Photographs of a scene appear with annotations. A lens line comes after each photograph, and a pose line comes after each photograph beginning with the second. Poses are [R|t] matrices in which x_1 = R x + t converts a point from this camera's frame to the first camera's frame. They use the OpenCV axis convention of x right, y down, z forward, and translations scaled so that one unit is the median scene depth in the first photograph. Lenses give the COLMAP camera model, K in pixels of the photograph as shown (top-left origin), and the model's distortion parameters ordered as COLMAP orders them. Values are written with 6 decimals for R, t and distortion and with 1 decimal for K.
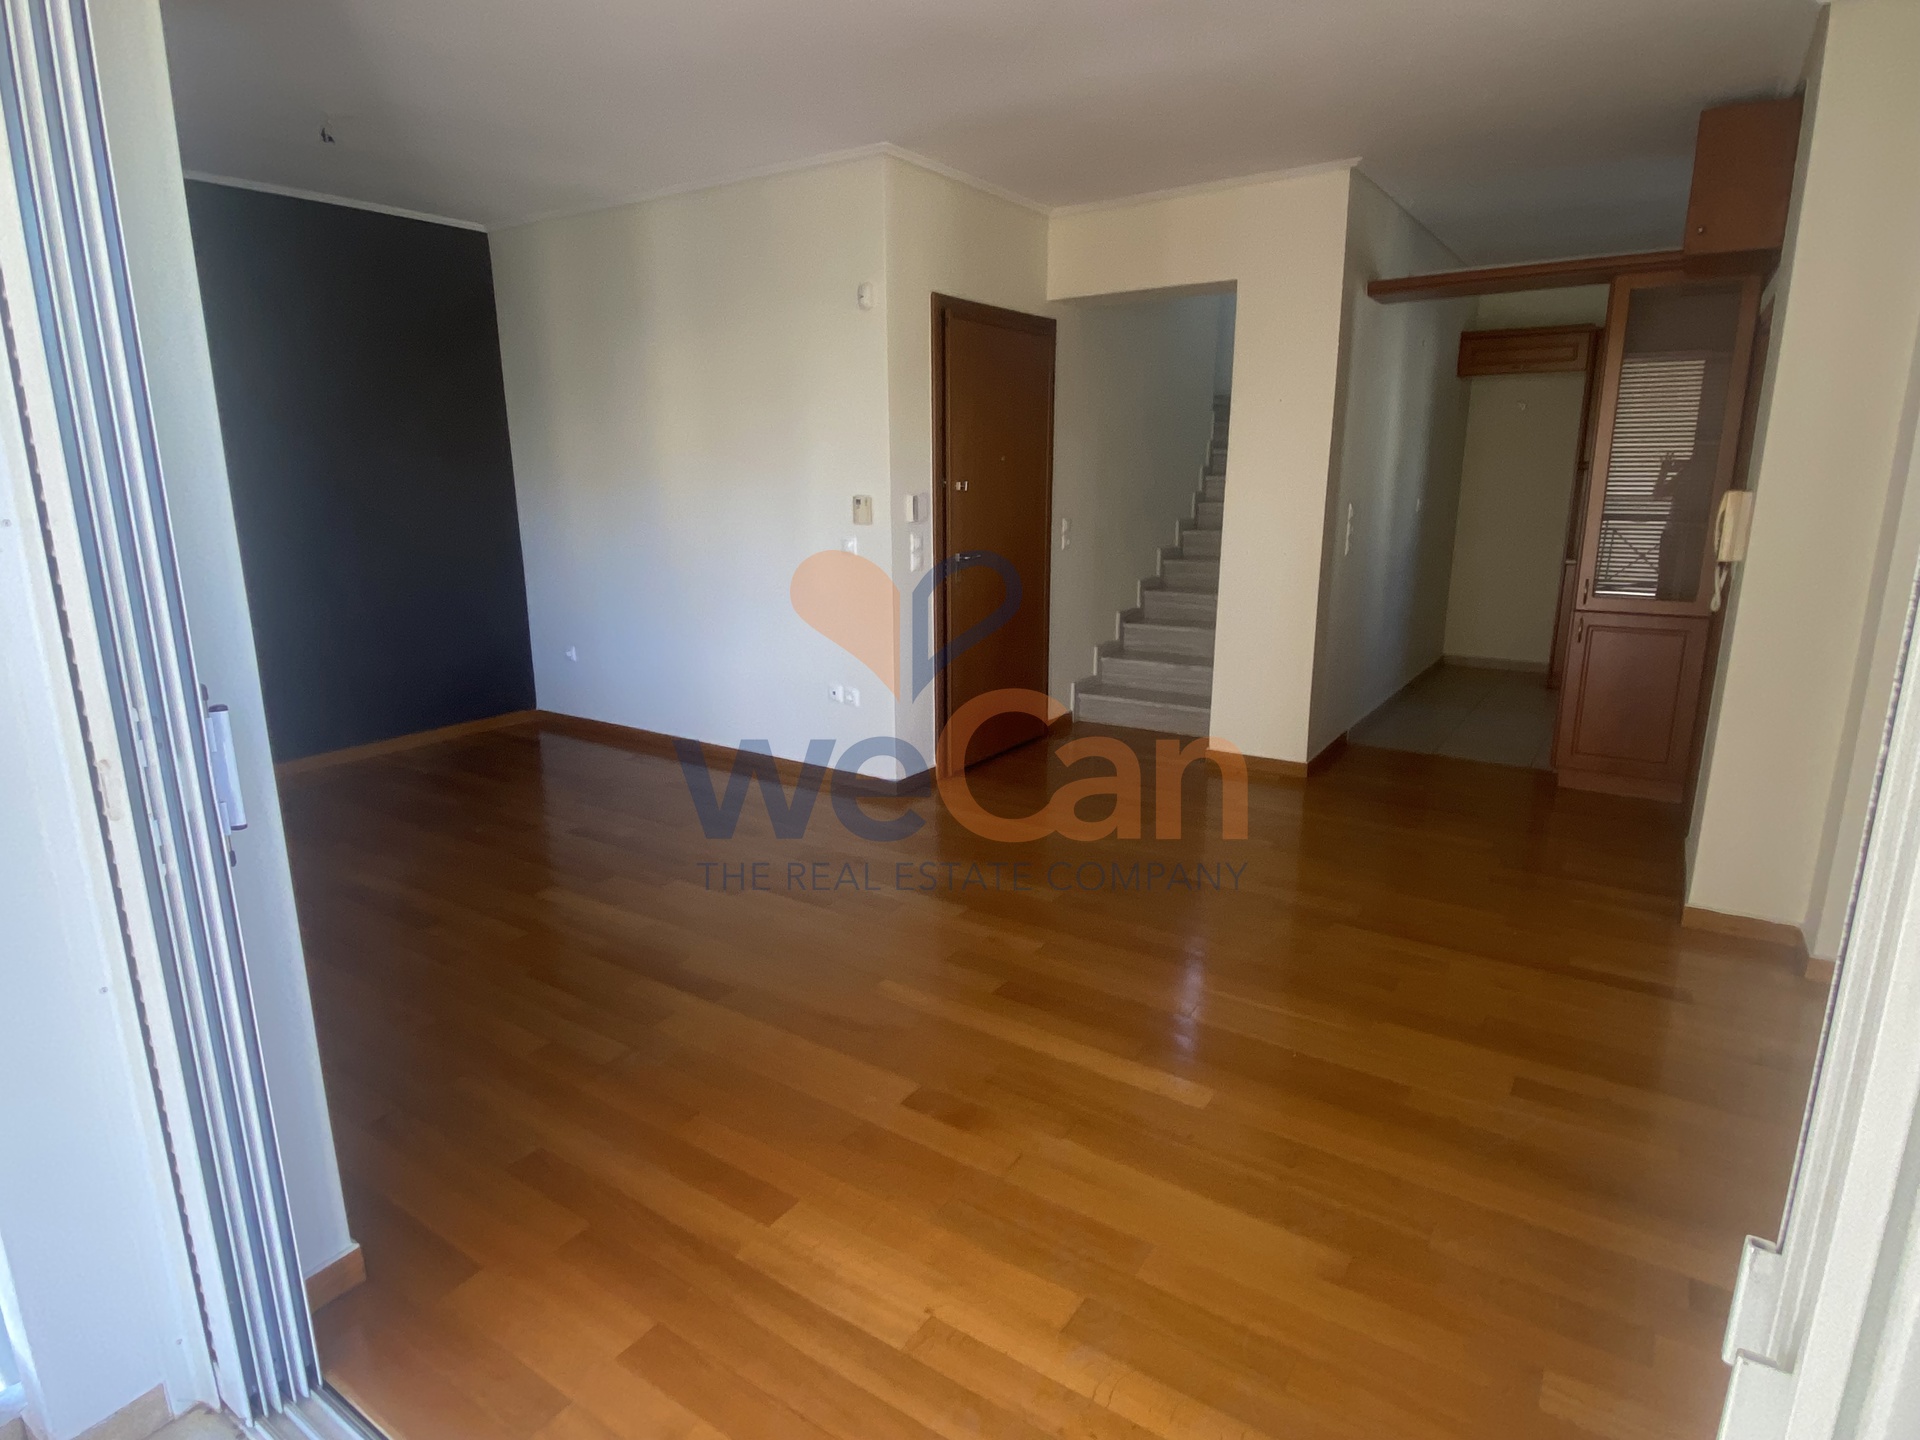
lens RADIAL K [[1045.8, 0, 949.5], [0, 1045.8, 714.6], [0, 0, 1]] dist [0.077638, -0.085558]
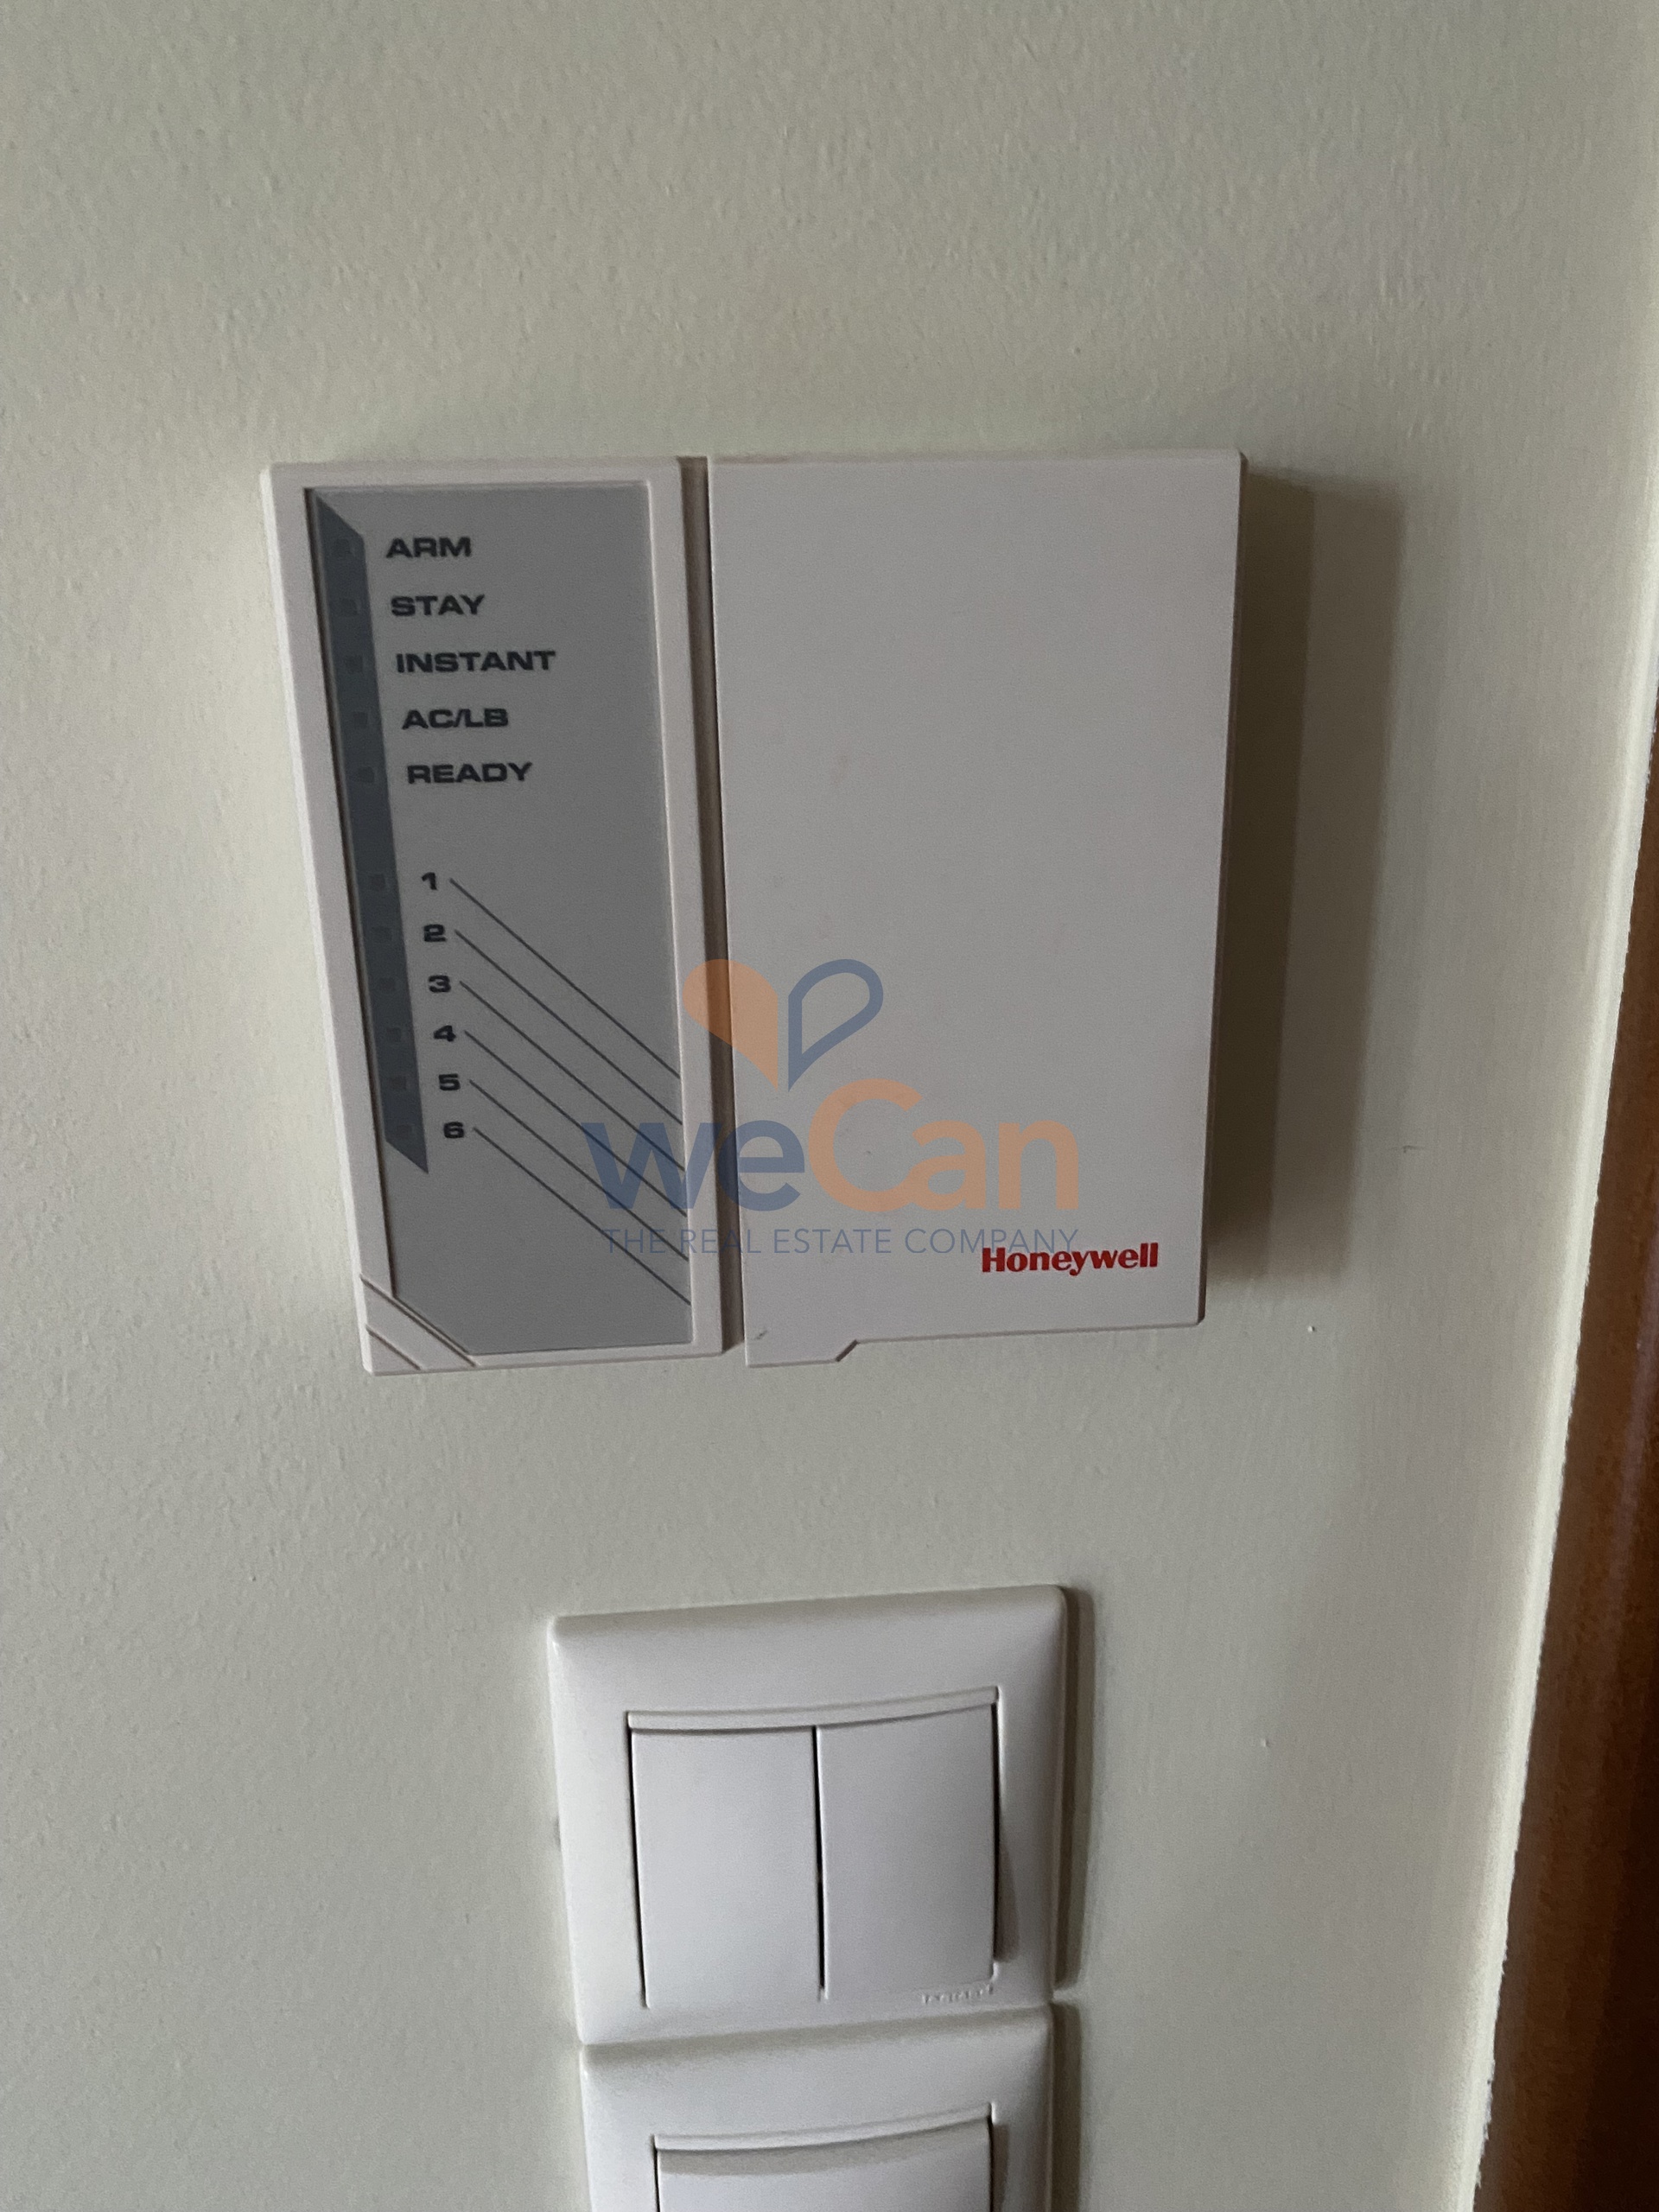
lens RADIAL K [[1655.2, 0, 829.5], [0, 1655.2, 1106.0], [0, 0, 1]] dist [-0.001357, -0.000388]
pose [[0.623282, 0.226029, -0.748619, 0.005292], [-0.160557, 0.973910, 0.160375, -0.184434], [0.765338, 0.020237, 0.643311, 0.900401]]
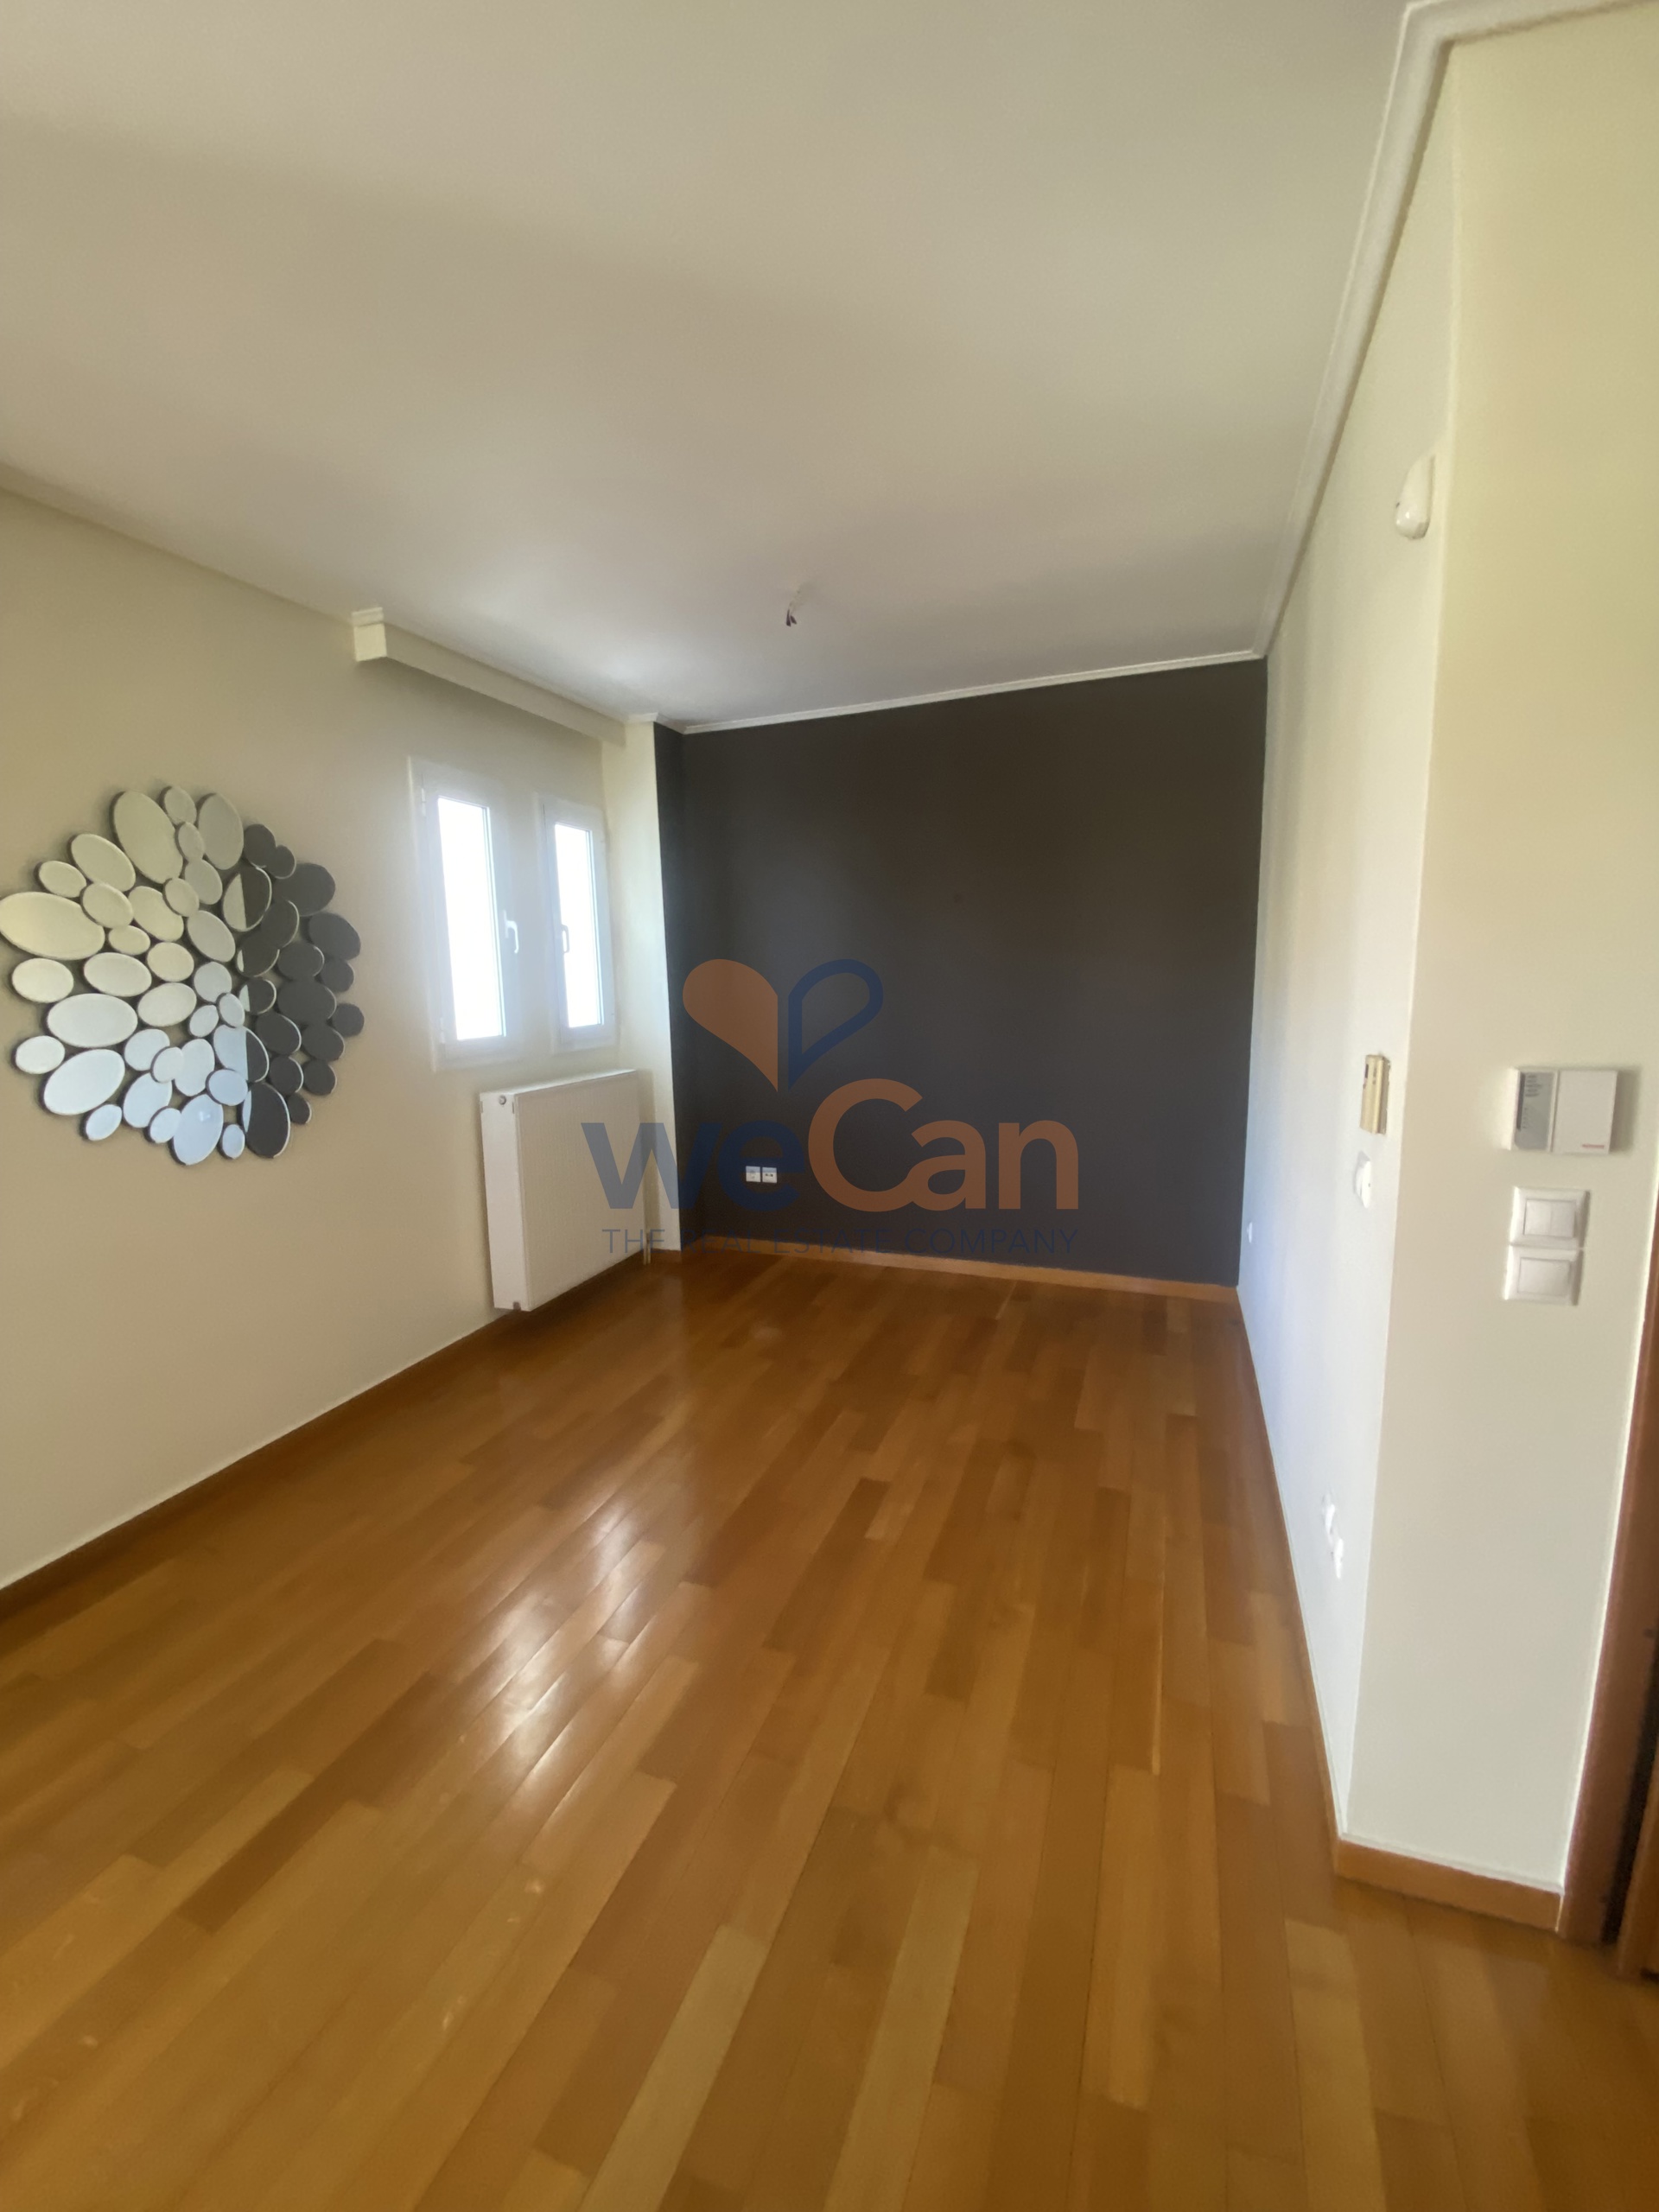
lens RADIAL K [[890.0, 0, 829.7], [0, 890.0, 1101.4], [0, 0, 1]] dist [0.010734, -0.016389]
pose [[0.240073, 0.145748, -0.959751, 0.154497], [-0.206673, 0.973673, 0.096165, -0.166786], [0.948500, 0.175268, 0.263874, 0.675125]]
